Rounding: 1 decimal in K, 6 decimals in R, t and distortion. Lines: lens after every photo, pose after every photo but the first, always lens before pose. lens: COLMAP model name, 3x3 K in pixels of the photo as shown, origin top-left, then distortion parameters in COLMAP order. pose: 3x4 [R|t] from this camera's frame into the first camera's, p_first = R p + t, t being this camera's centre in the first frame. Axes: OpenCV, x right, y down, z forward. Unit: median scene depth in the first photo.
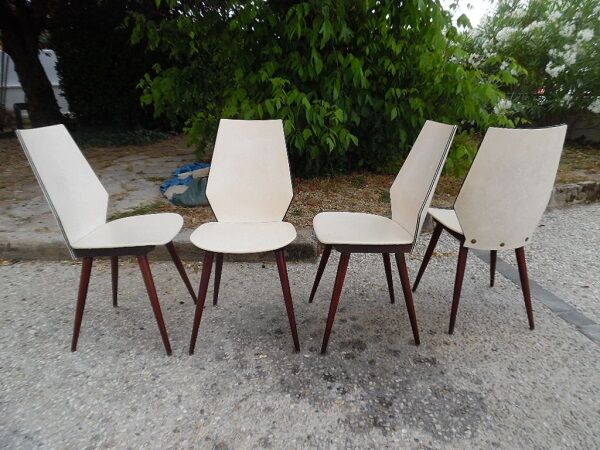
lens RADIAL K [[439.6, 0, 300.0], [0, 439.6, 225.0], [0, 0, 1]] dist [0.008157, 0.001498]
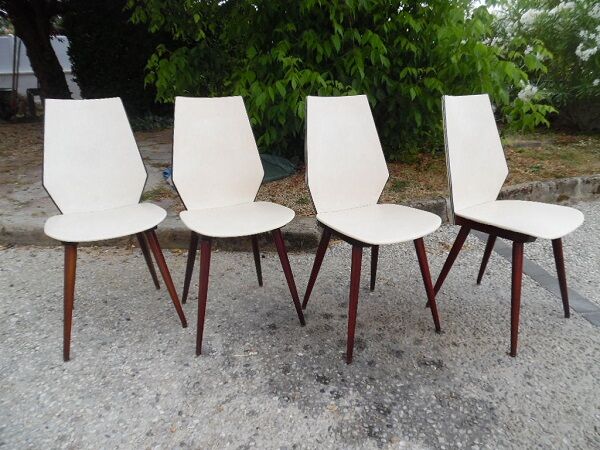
lens RADIAL K [[438.5, 0, 300.0], [0, 438.5, 225.0], [0, 0, 1]] dist [0.002713, -0.001392]
pose [[0.999081, 0.016553, -0.039545, 0.047383], [-0.015814, 0.999696, 0.018925, 0.011896], [0.039846, -0.018282, 0.999039, 0.095949]]
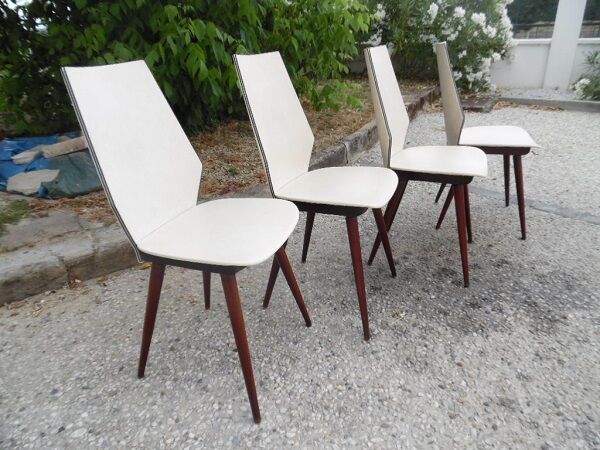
lens RADIAL K [[438.5, 0, 300.0], [0, 438.5, 225.0], [0, 0, 1]] dist [0.002713, -0.001392]
pose [[0.775999, -0.252730, 0.577887, -0.745698], [0.199314, 0.967521, 0.155487, -0.065750], [-0.598414, -0.005477, 0.801168, 0.412862]]
